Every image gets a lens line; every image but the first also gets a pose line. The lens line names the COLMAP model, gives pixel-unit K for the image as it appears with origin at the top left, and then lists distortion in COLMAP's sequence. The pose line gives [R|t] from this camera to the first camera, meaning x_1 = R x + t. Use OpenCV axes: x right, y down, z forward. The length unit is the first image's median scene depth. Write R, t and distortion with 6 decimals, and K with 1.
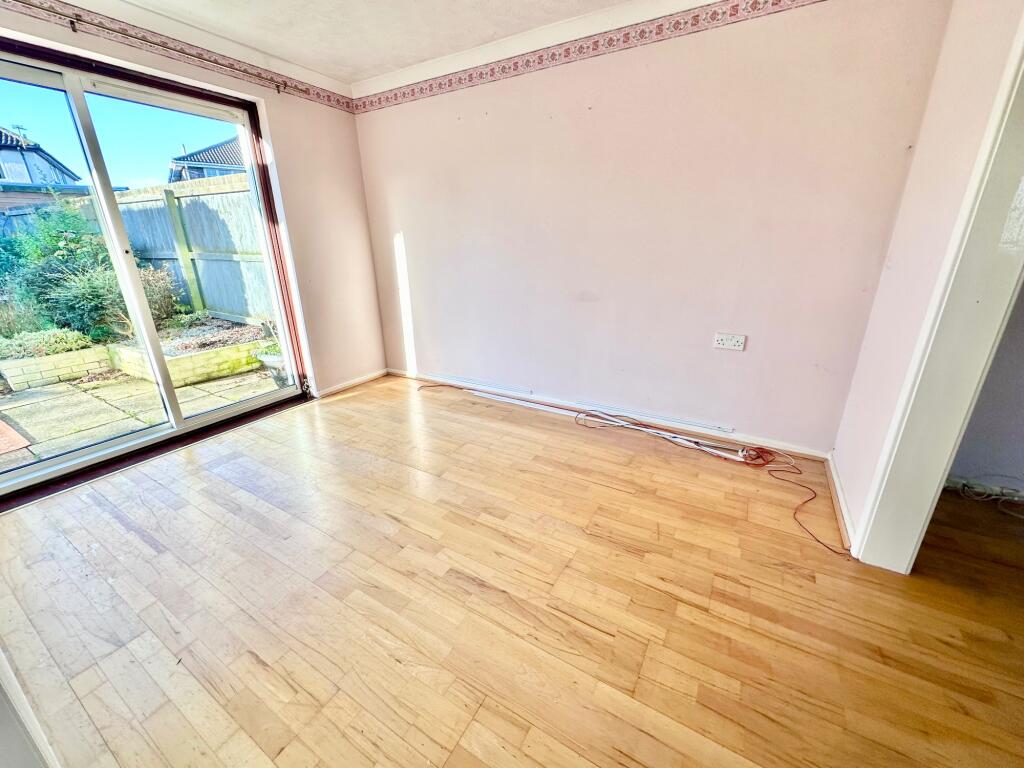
lens RADIAL K [[407.7, 0, 514.2], [0, 407.7, 381.7], [0, 0, 1]] dist [-0.001620, -0.000026]
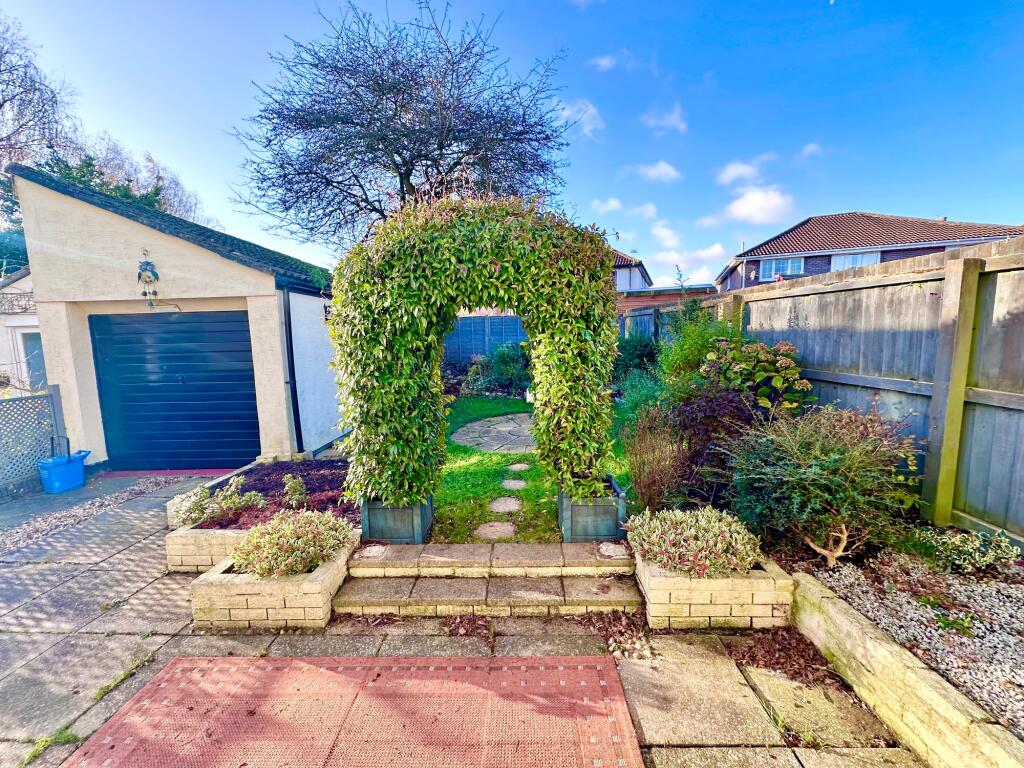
lens RADIAL K [[406.0, 0, 511.0], [0, 406.0, 382.2], [0, 0, 1]] dist [-0.005415, -0.000096]
pose [[0.483990, 0.106132, -0.868614, -1.344979], [-0.274133, 0.961043, -0.035321, -0.351876], [0.831026, 0.255211, 0.494230, 0.739919]]
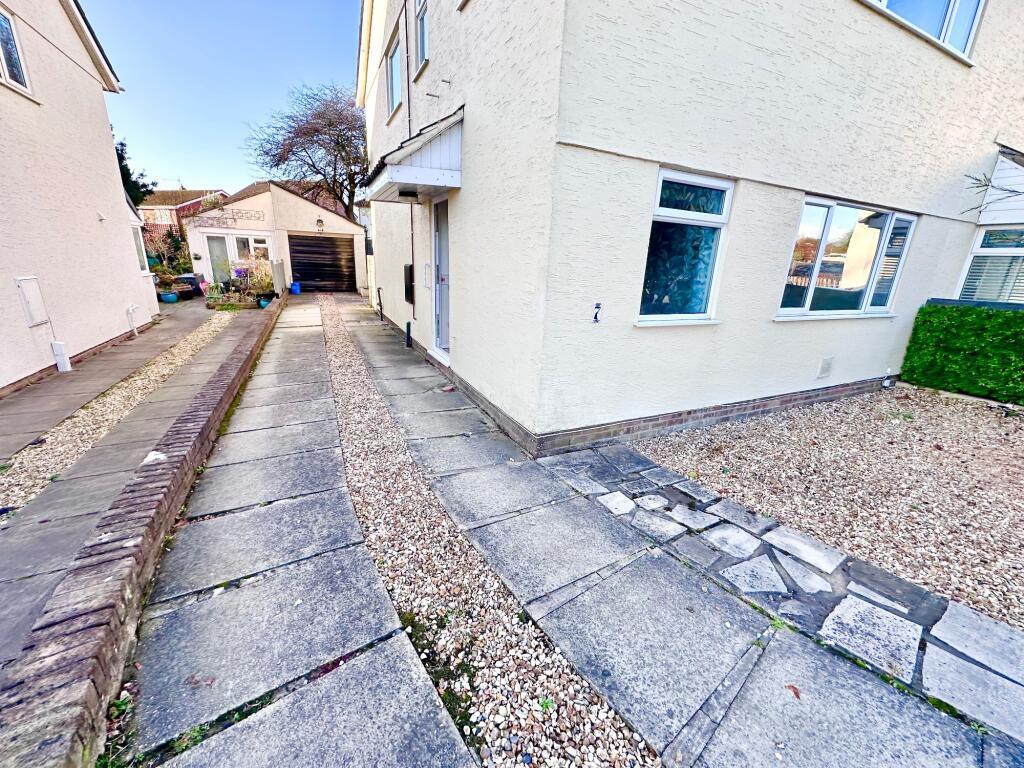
lens RADIAL K [[406.0, 0, 511.0], [0, 406.0, 382.2], [0, 0, 1]] dist [-0.005415, -0.000096]
pose [[0.831007, 0.210453, -0.514915, 1.749327], [-0.235325, 0.971761, 0.017388, 0.955733], [0.504034, 0.106723, 0.857065, -2.999145]]
